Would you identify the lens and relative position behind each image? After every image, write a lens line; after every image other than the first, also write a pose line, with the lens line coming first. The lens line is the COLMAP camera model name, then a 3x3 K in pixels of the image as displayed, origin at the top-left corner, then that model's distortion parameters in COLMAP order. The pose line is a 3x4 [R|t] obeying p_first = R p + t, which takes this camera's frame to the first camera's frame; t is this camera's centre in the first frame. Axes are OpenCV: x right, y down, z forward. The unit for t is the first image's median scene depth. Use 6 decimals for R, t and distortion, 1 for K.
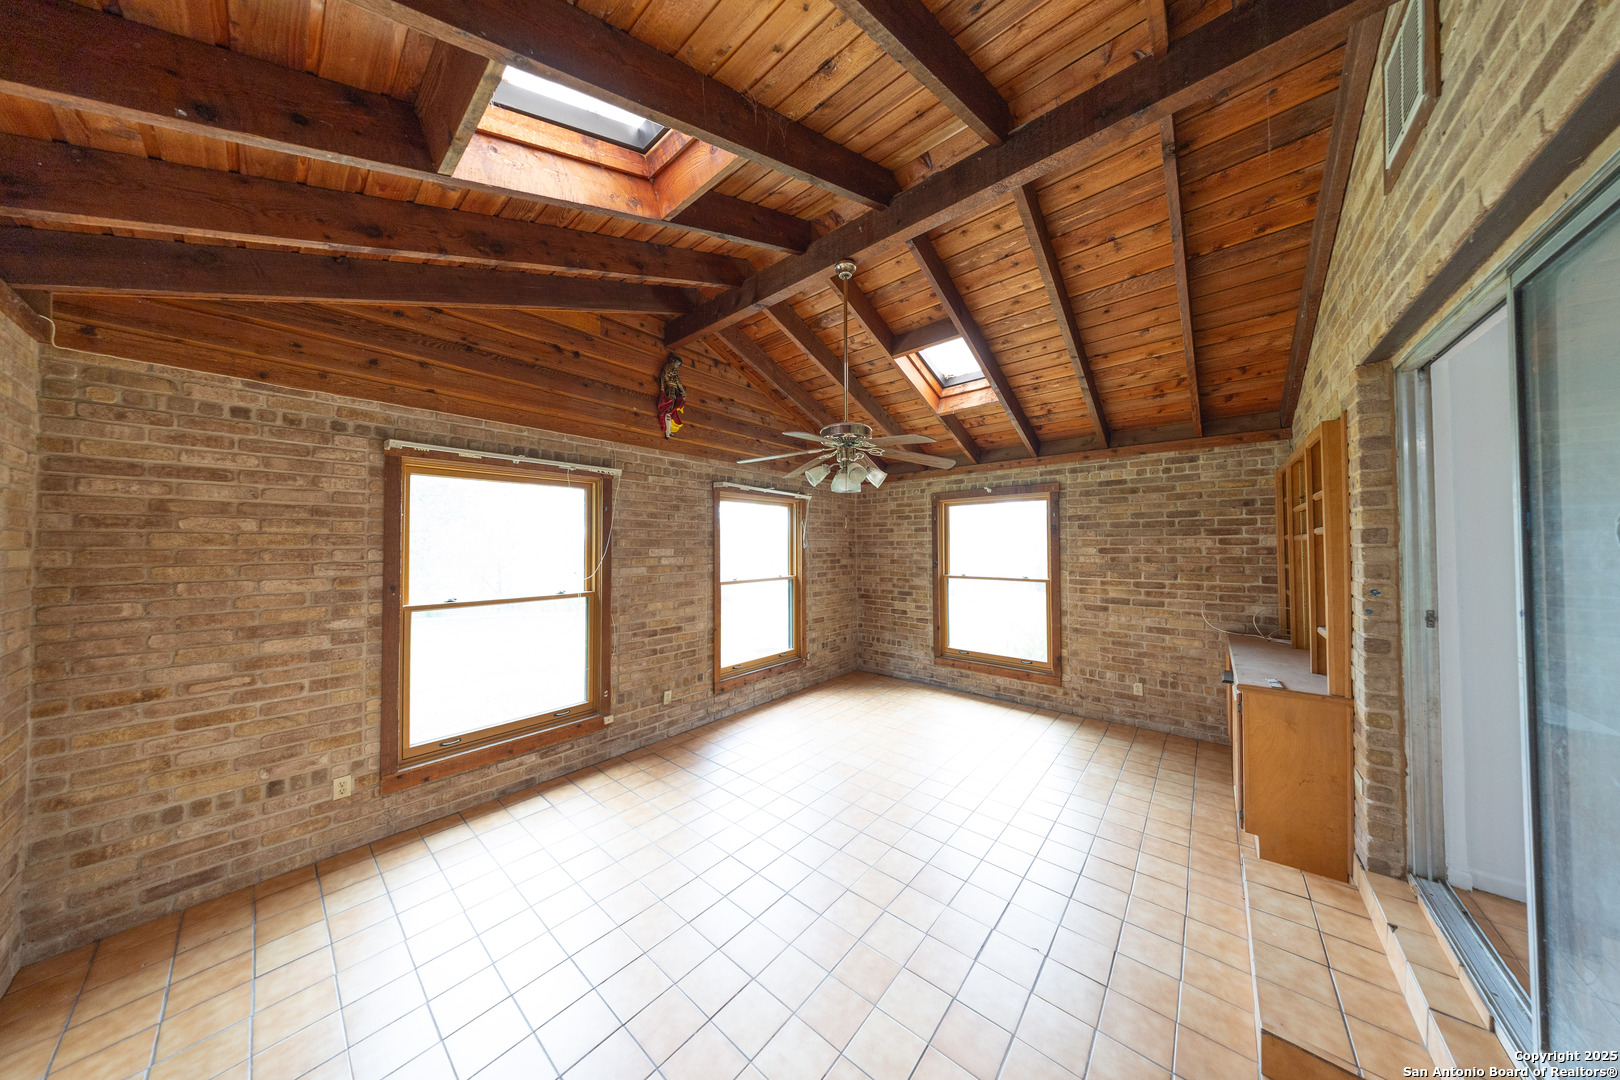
lens RADIAL K [[472.7, 0, 803.8], [0, 472.7, 536.5], [0, 0, 1]] dist [0.009035, -0.000248]
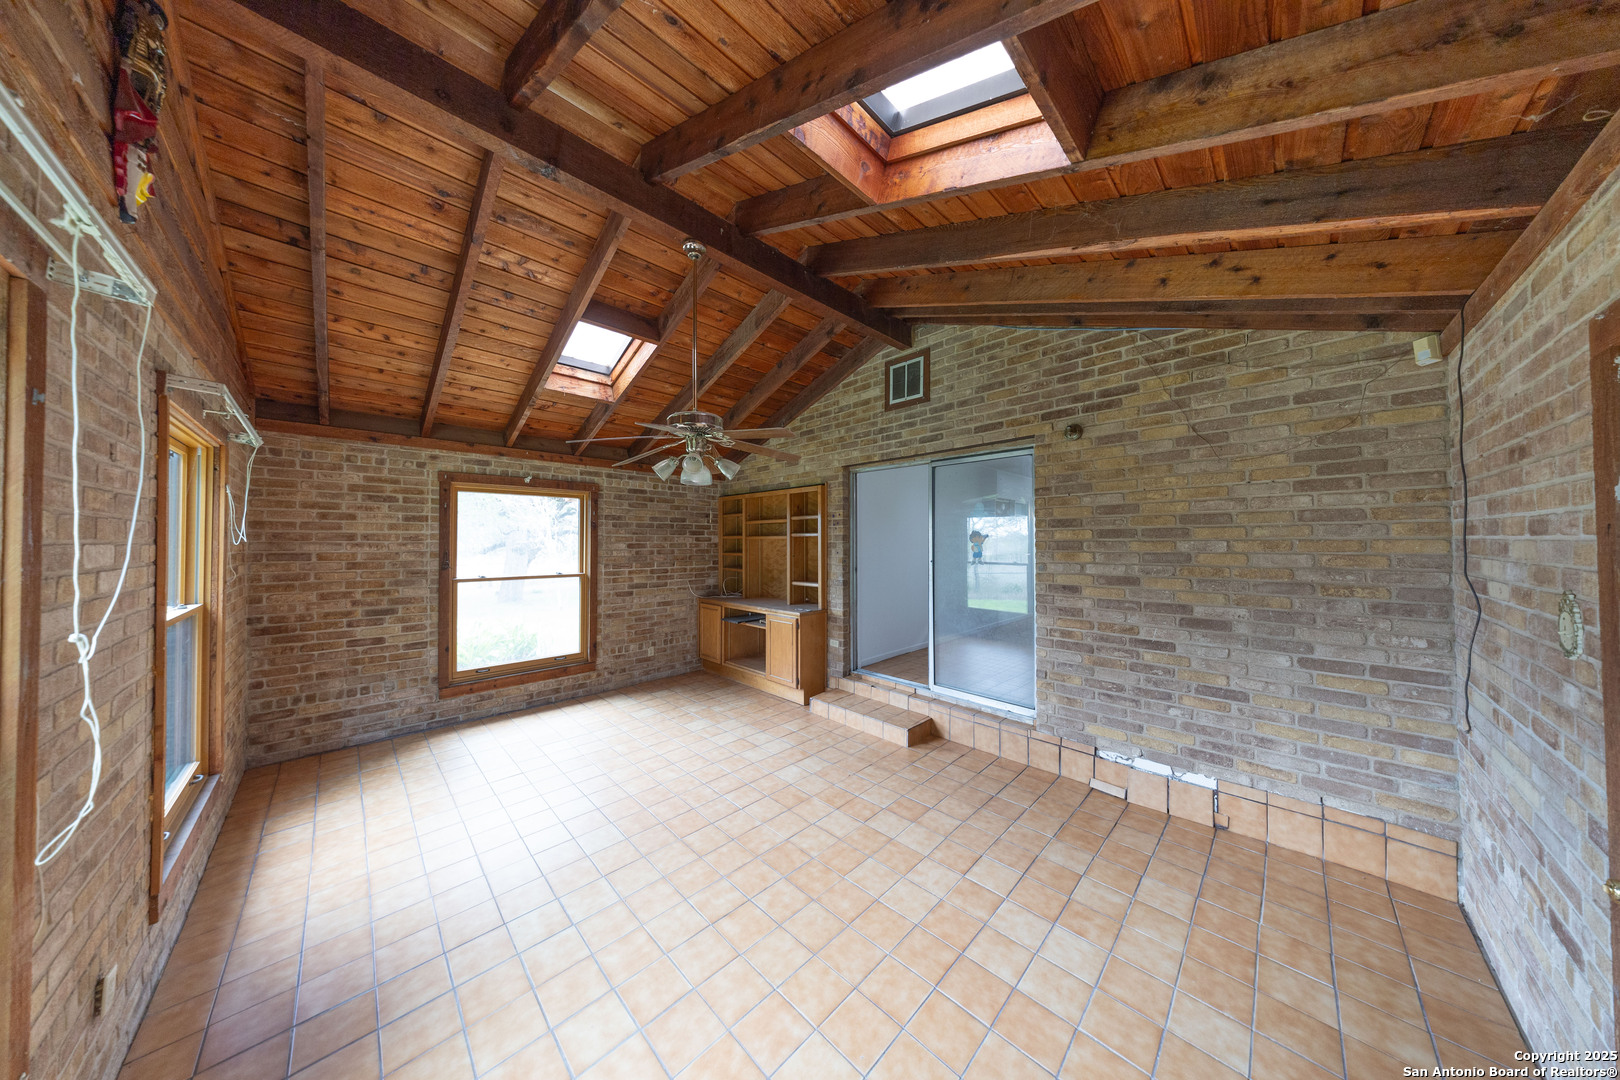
lens RADIAL K [[472.7, 0, 803.2], [0, 472.7, 536.0], [0, 0, 1]] dist [0.009035, -0.000248]
pose [[0.076371, 0.017435, 0.996927, -0.519719], [-0.019973, 0.999673, -0.015953, 0.014390], [-0.996879, -0.018693, 0.076694, 0.444426]]
